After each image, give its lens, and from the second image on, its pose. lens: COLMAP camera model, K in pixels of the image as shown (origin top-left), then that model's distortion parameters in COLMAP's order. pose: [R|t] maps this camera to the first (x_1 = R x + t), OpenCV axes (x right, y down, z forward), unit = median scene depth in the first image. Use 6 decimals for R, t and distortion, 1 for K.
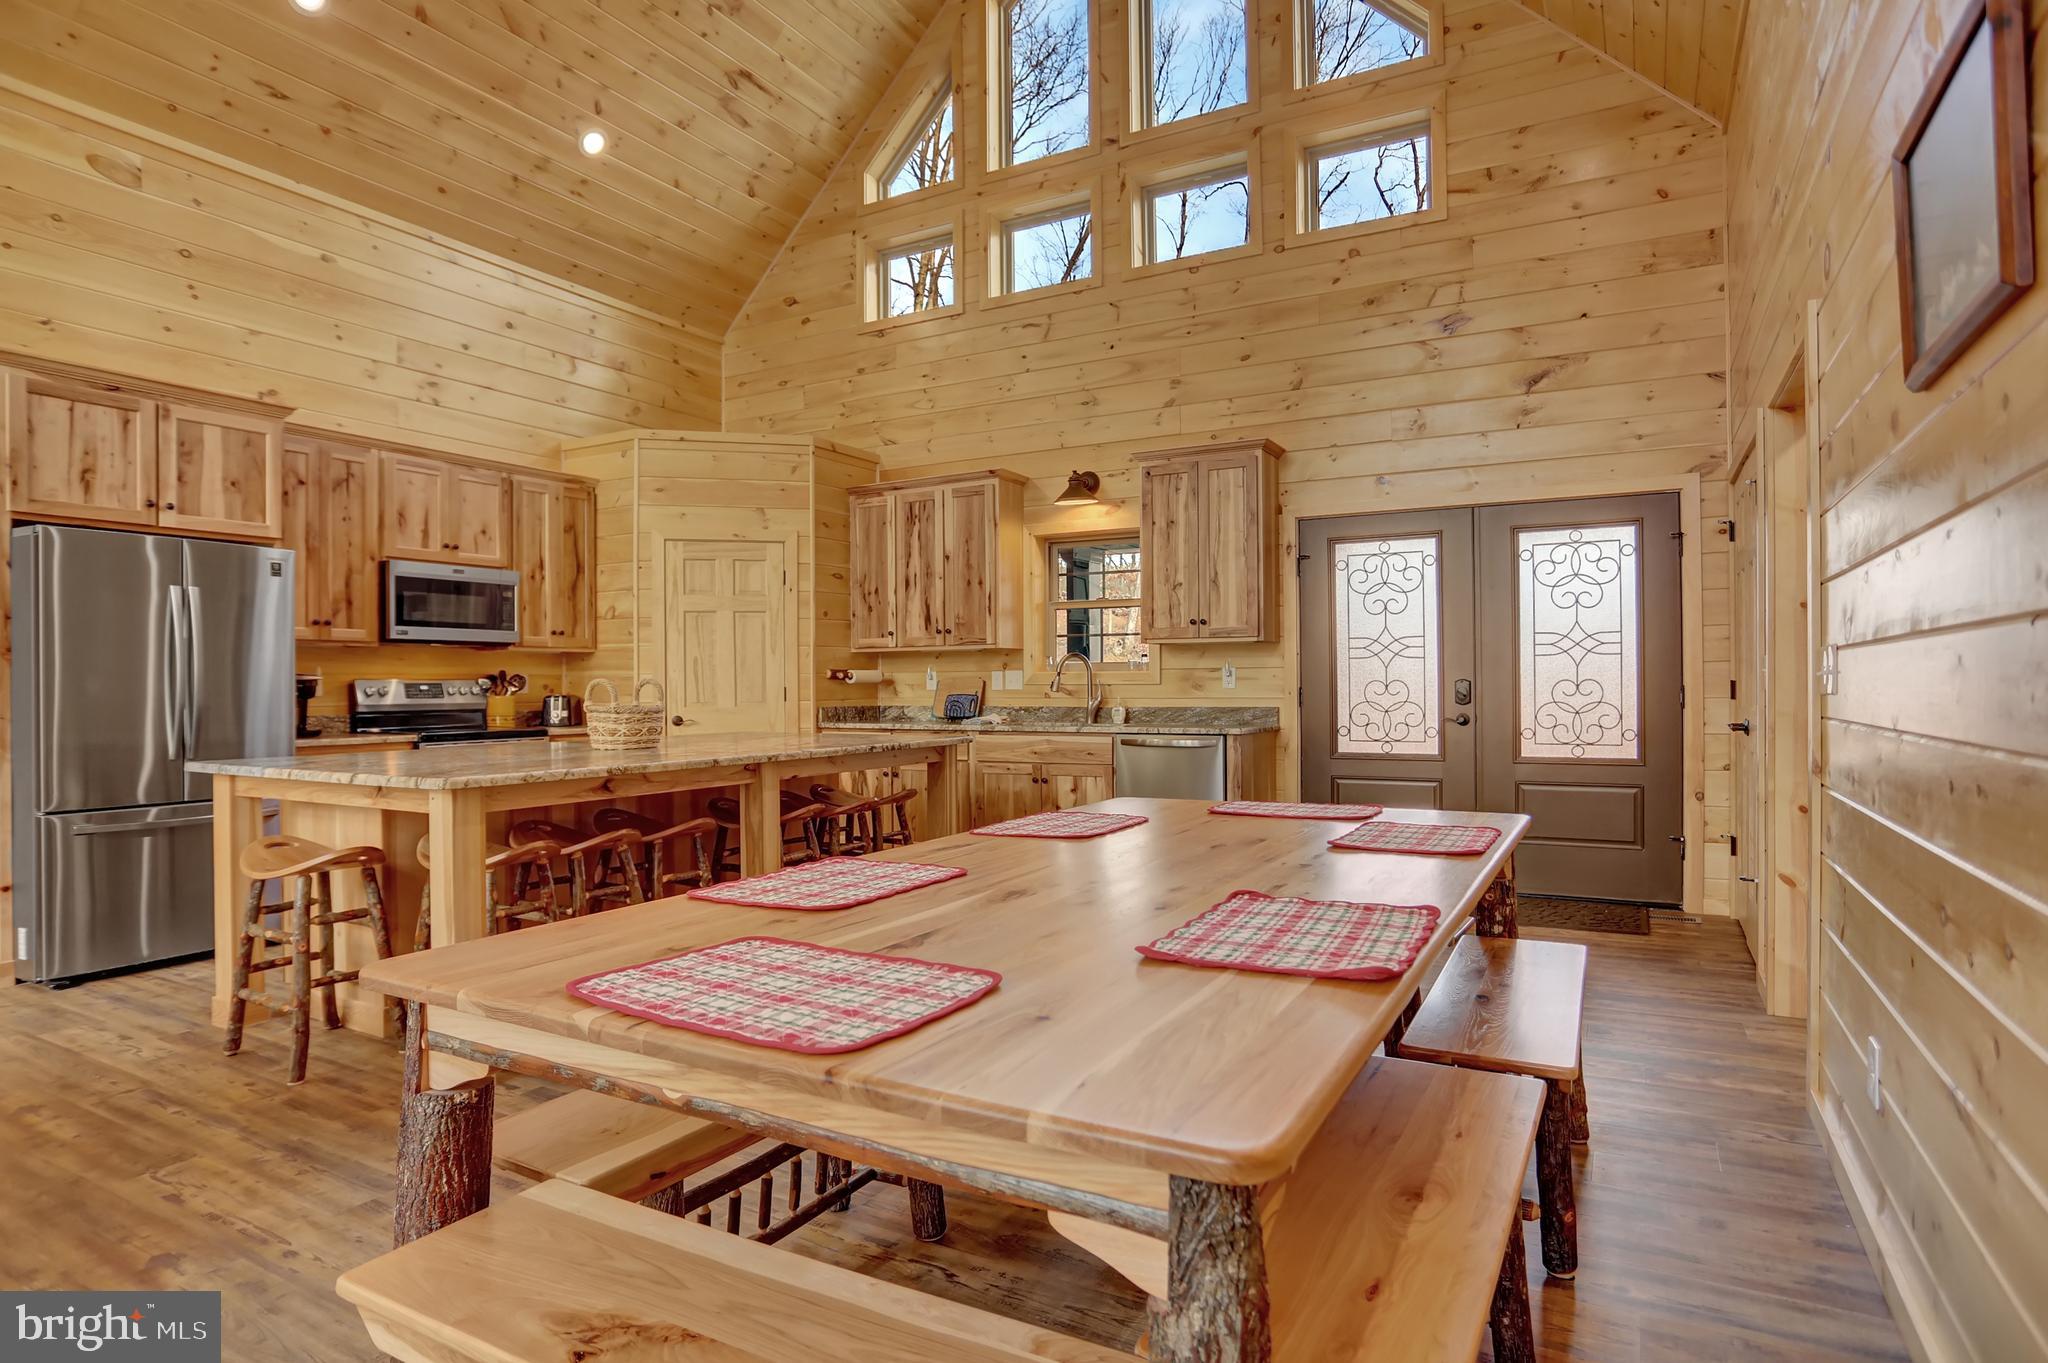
lens RADIAL K [[1069.6, 0, 1097.6], [0, 1069.6, 670.2], [0, 0, 1]] dist [-0.054672, 0.028267]
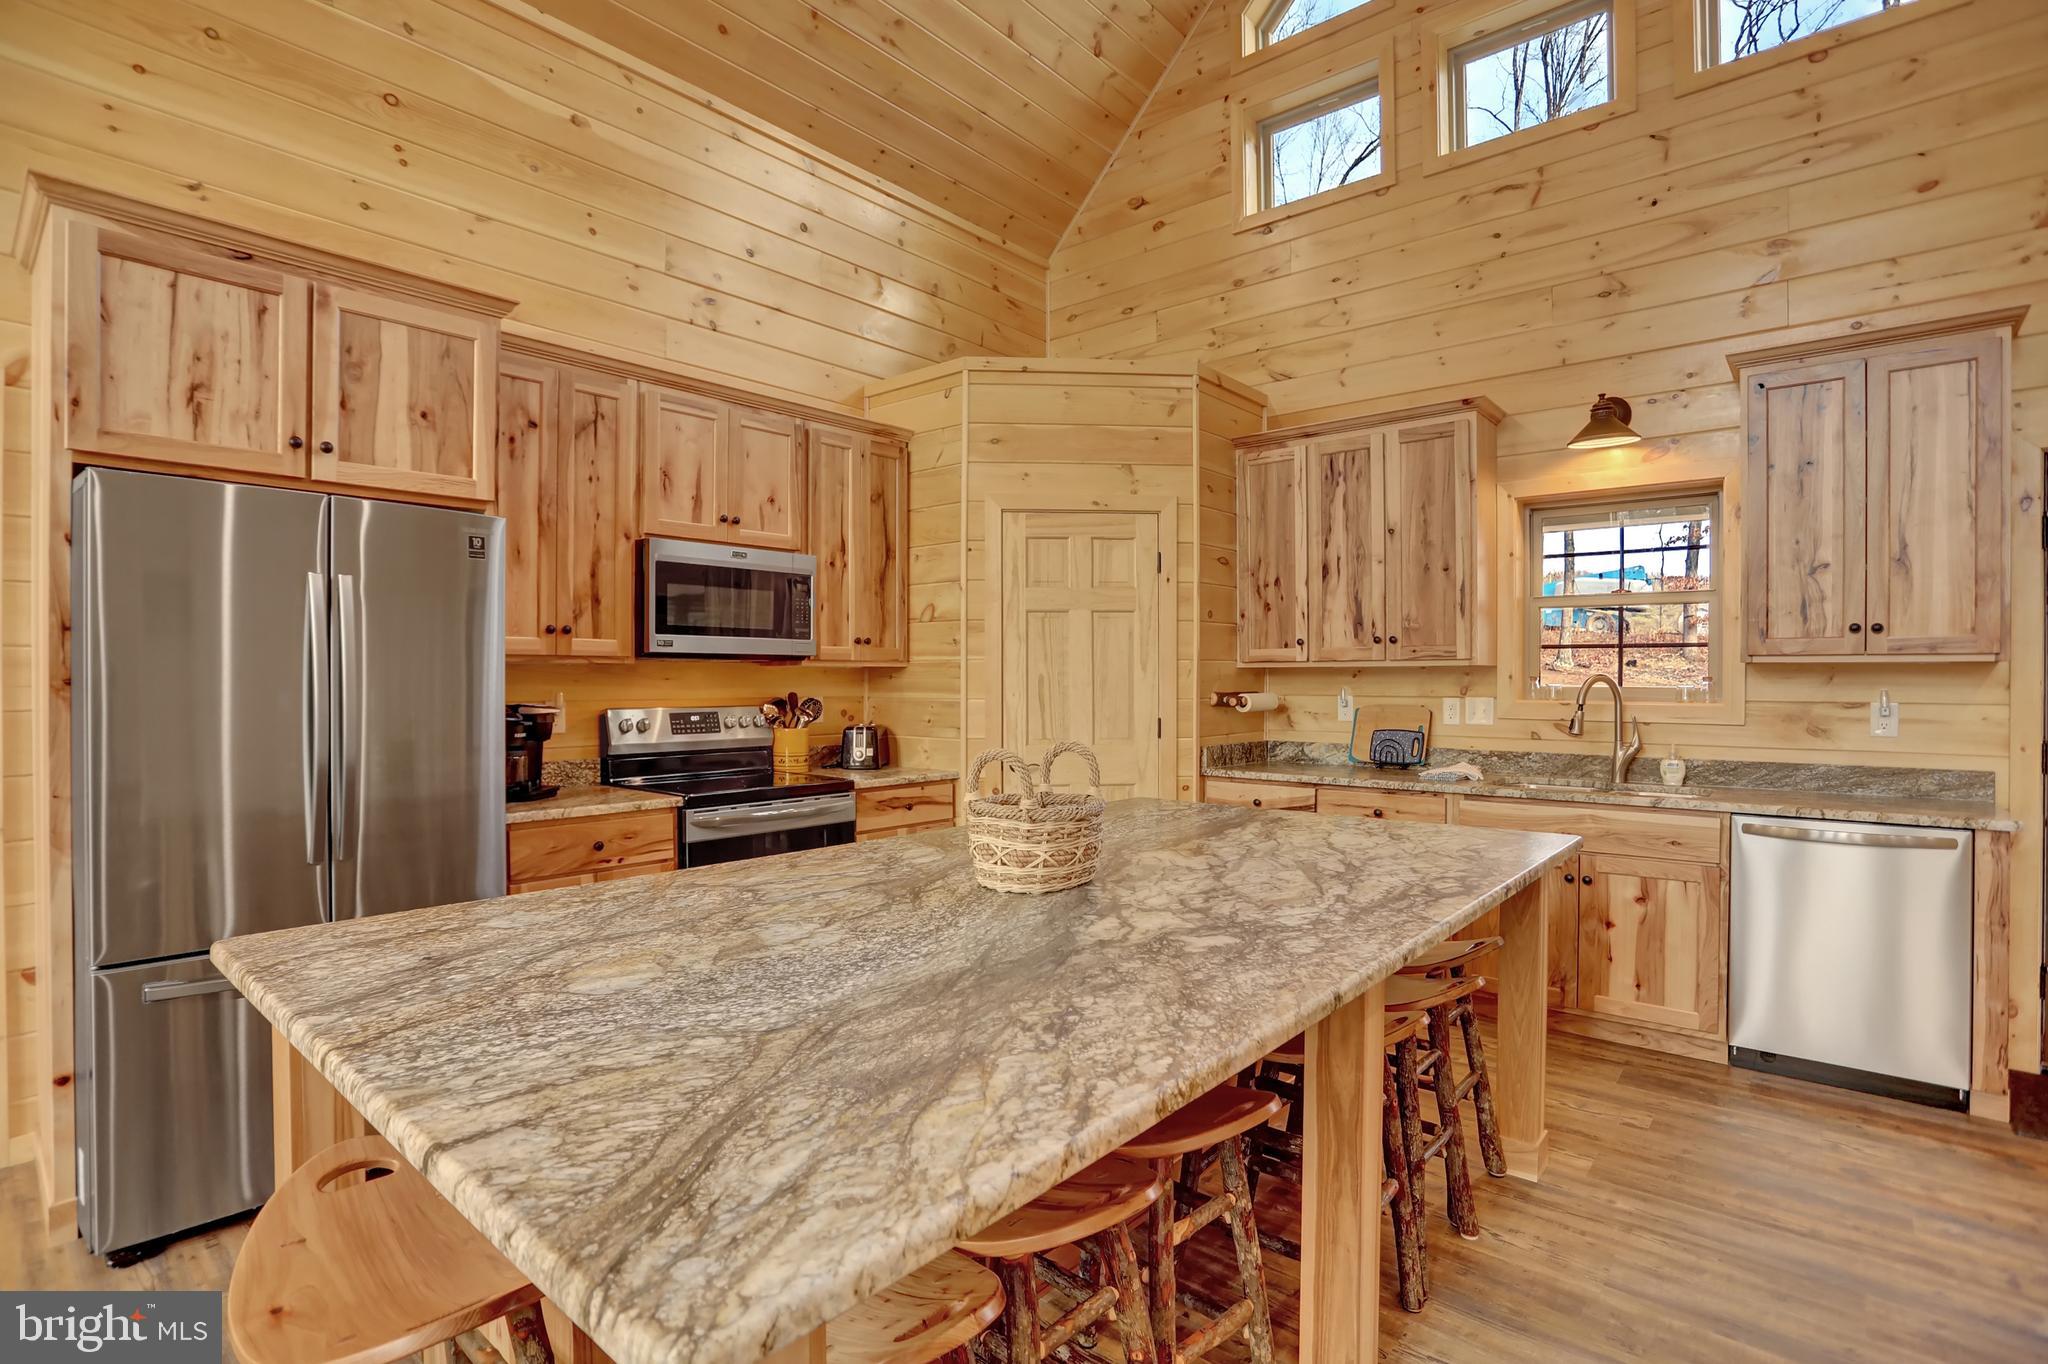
lens RADIAL K [[1054.6, 0, 1046.1], [0, 1054.6, 677.1], [0, 0, 1]] dist [-0.072373, 0.045892]
pose [[0.966455, 0.012286, -0.256542, -0.200777], [-0.009740, 0.999890, 0.011193, -0.019650], [0.256652, -0.008319, 0.966468, 0.329268]]
